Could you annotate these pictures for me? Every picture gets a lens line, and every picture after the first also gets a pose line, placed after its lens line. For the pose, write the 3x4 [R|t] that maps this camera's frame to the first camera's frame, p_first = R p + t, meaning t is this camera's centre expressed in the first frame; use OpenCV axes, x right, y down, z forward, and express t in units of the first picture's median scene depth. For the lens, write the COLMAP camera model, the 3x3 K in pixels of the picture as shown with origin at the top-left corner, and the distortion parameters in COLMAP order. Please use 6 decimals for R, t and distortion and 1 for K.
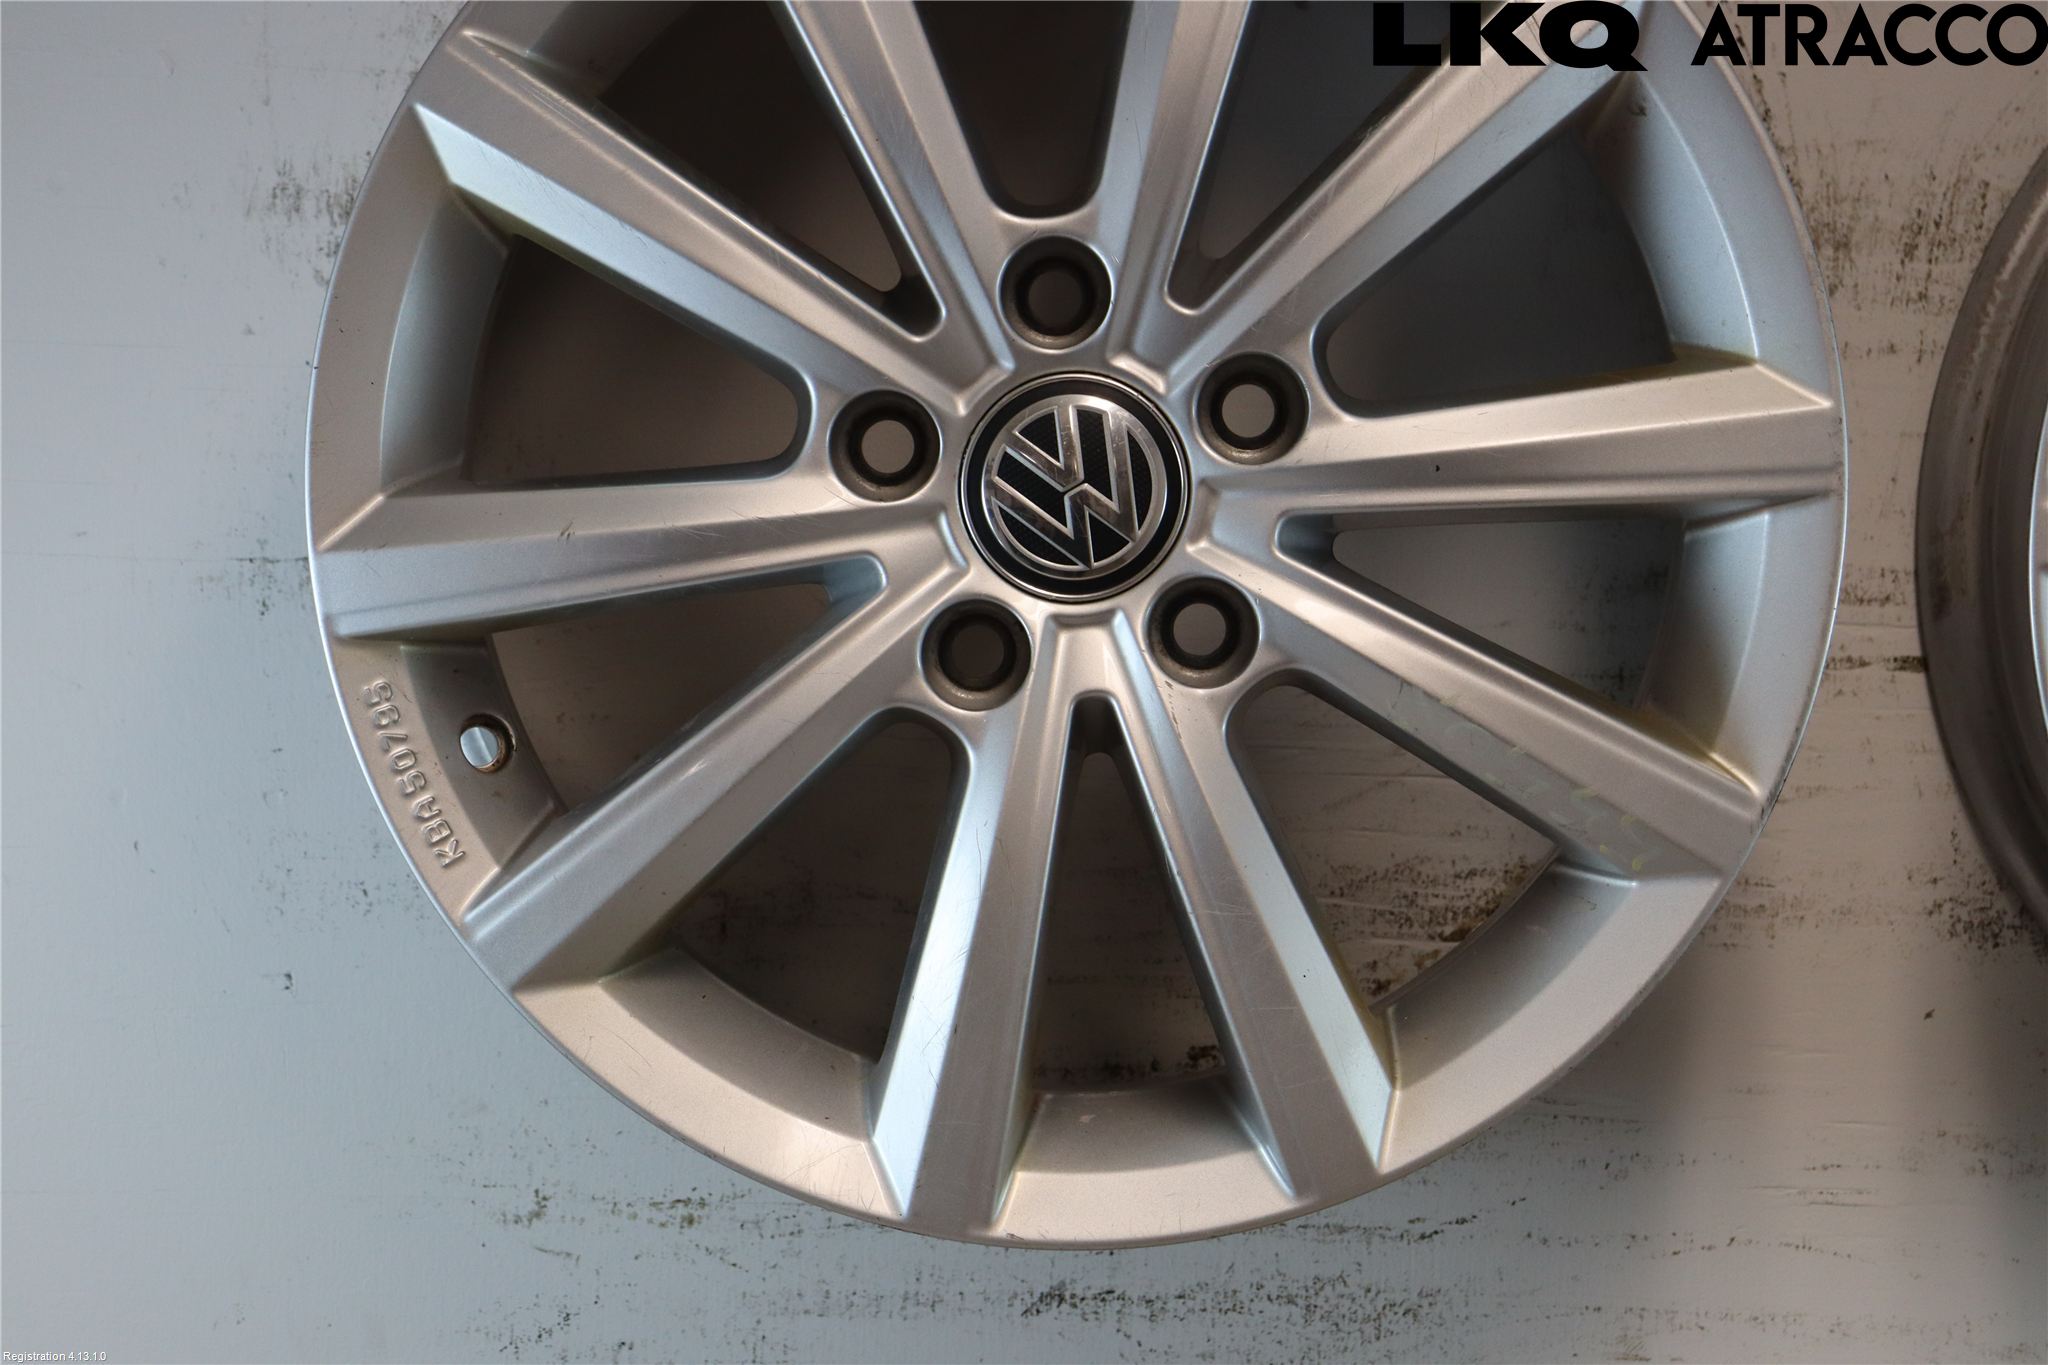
lens RADIAL K [[4929.0, 0, 1018.1], [0, 4929.0, 700.1], [0, 0, 1]] dist [0.392367, 0.753285]
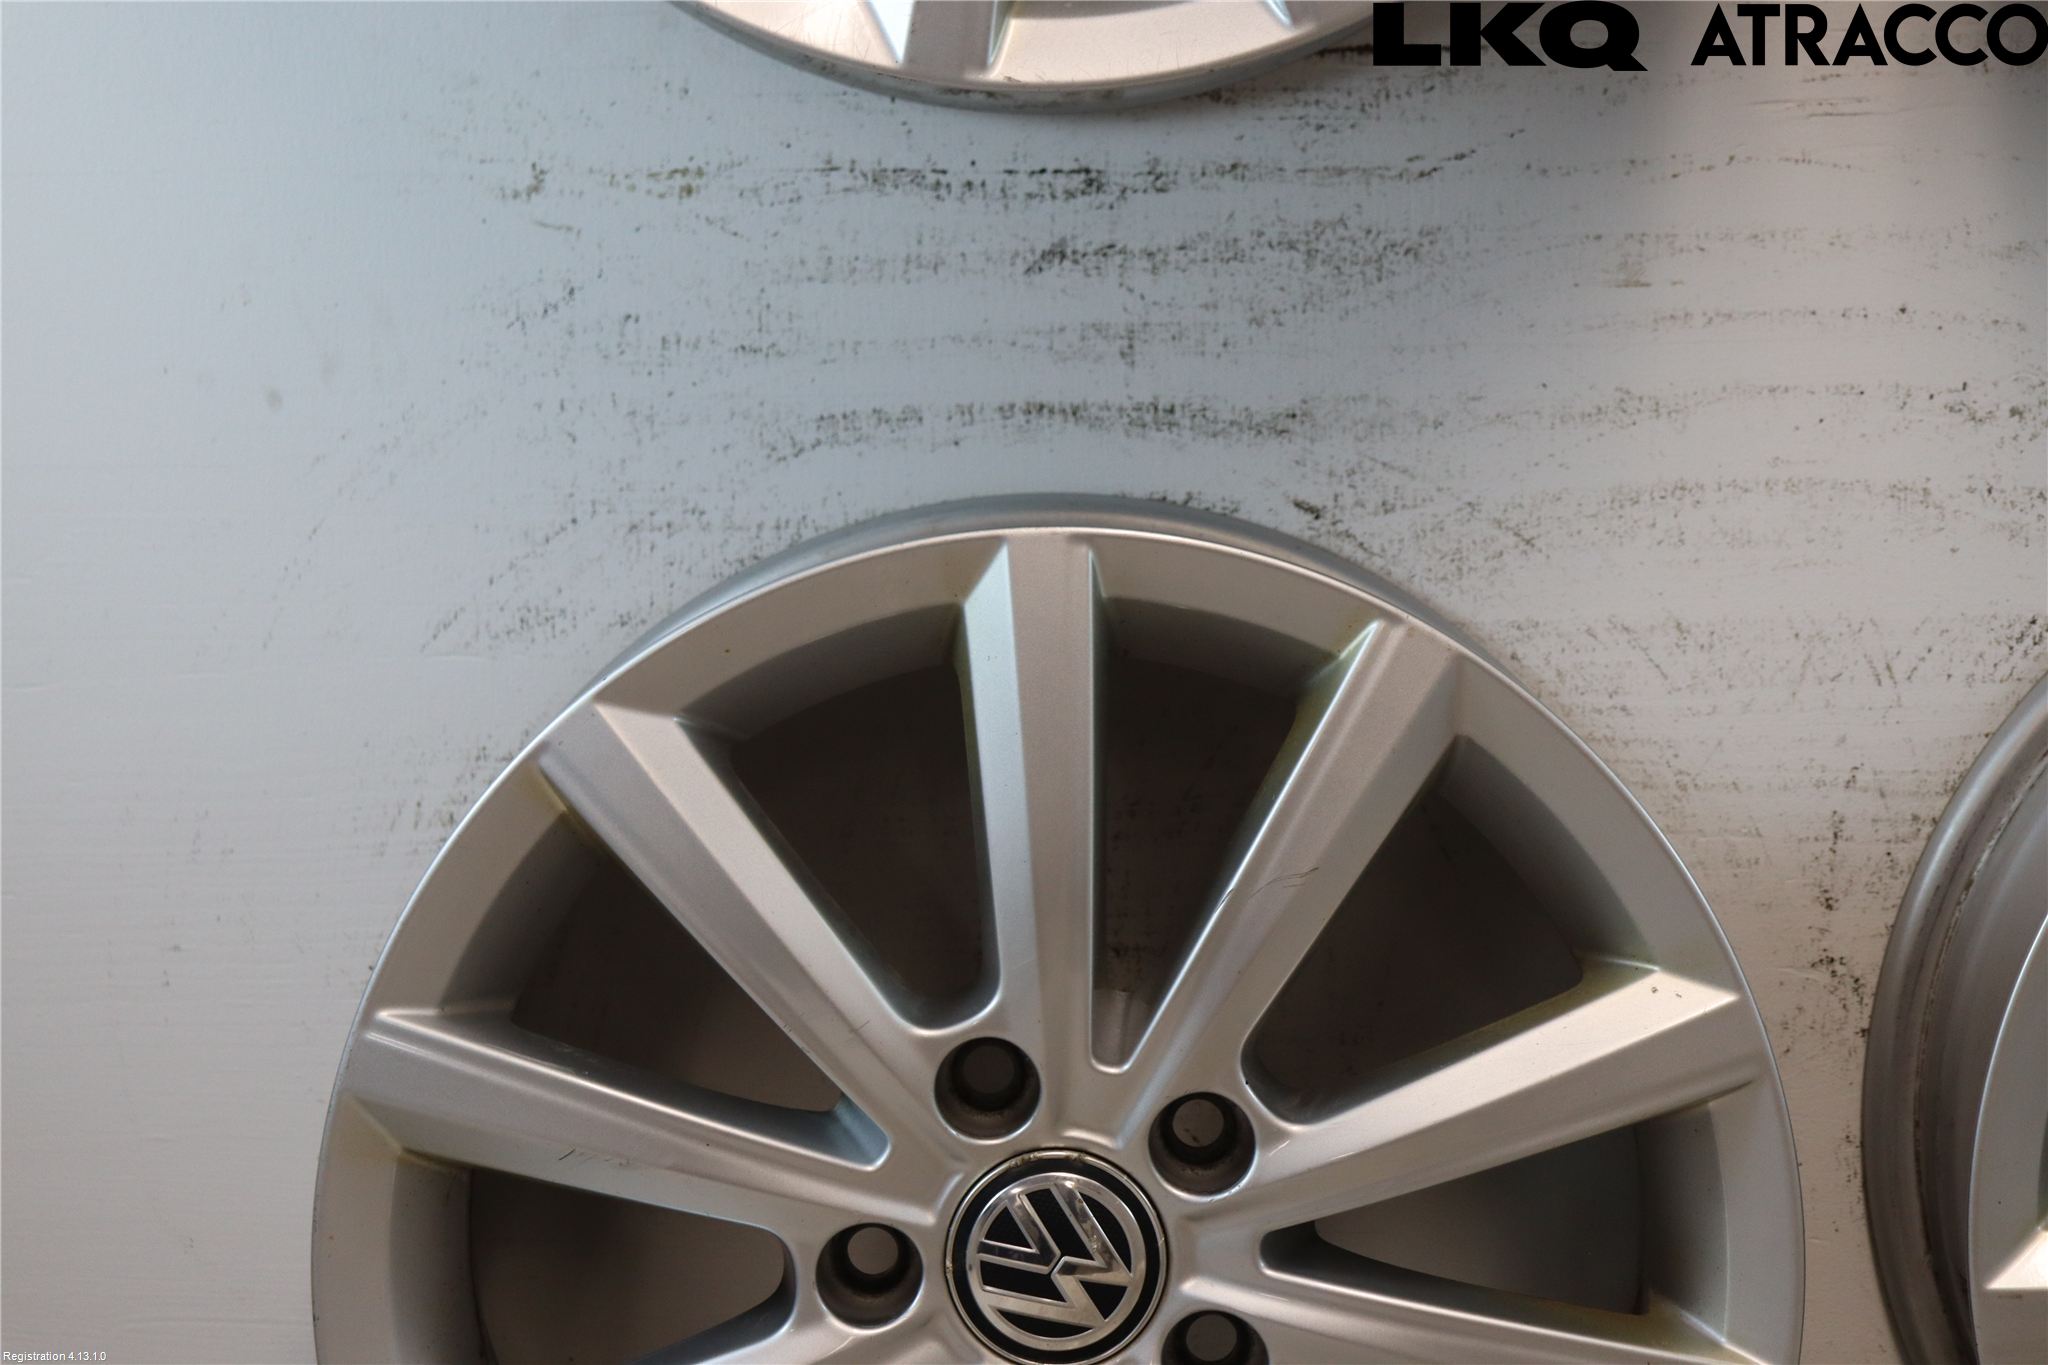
lens RADIAL K [[4929.0, 0, 1018.1], [0, 4929.0, 700.1], [0, 0, 1]] dist [0.392367, 0.753285]
pose [[0.999129, -0.041662, -0.002297, -0.001997], [0.041721, 0.998280, 0.041190, 0.188325], [0.000577, -0.041250, 0.999149, -0.002907]]
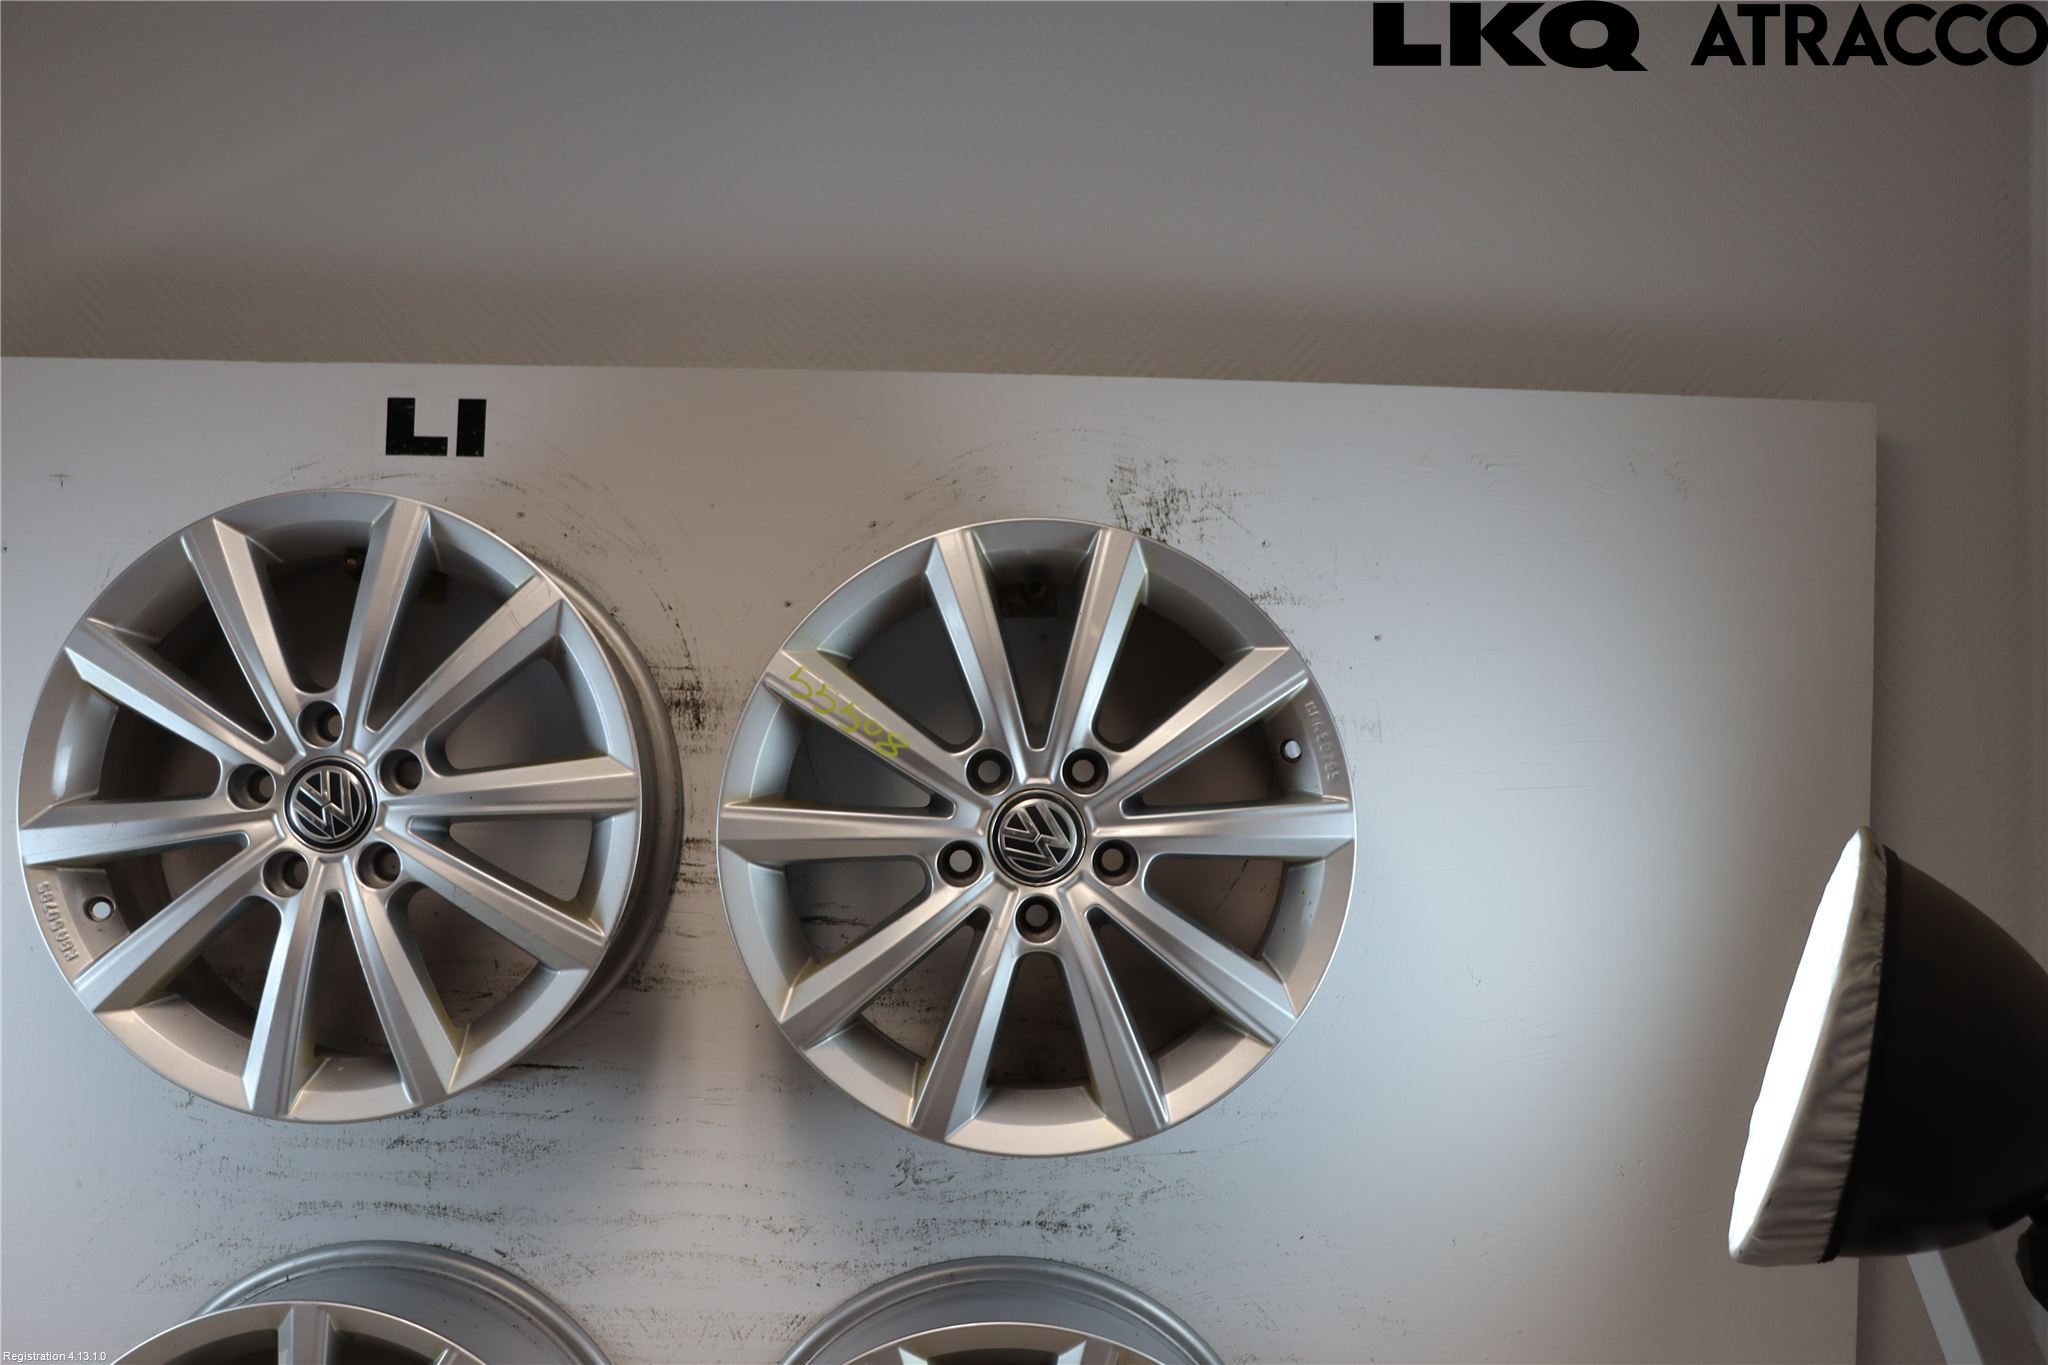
lens RADIAL K [[1935.0, 0, 1014.8], [0, 1935.0, 721.5], [0, 0, 1]] dist [-0.140927, 0.202266]
pose [[0.999968, 0.004442, 0.006674, 0.332412], [-0.003857, 0.996355, -0.085212, -0.005459], [-0.007028, 0.085183, 0.996341, 0.069334]]
